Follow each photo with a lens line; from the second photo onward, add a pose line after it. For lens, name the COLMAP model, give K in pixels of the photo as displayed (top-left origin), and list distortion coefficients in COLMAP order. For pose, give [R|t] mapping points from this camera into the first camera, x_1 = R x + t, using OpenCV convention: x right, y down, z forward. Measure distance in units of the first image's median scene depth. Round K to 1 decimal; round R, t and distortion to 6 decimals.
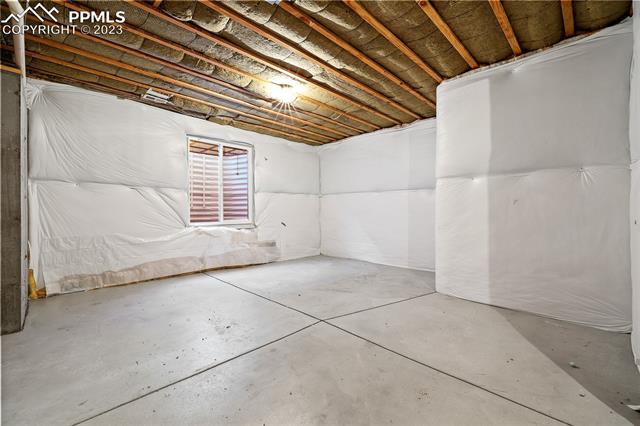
lens RADIAL K [[271.9, 0, 318.4], [0, 271.9, 213.7], [0, 0, 1]] dist [-0.004201, -0.000310]
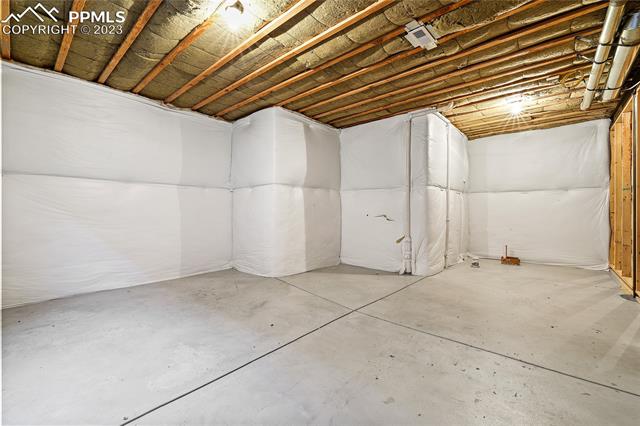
lens RADIAL K [[271.9, 0, 317.9], [0, 271.9, 211.7], [0, 0, 1]] dist [-0.004201, -0.000310]
pose [[-0.077796, 0.000307, 0.996969, -0.894847], [0.003283, 0.999995, -0.000052, -0.005265], [-0.996964, 0.003269, -0.077796, 1.032091]]
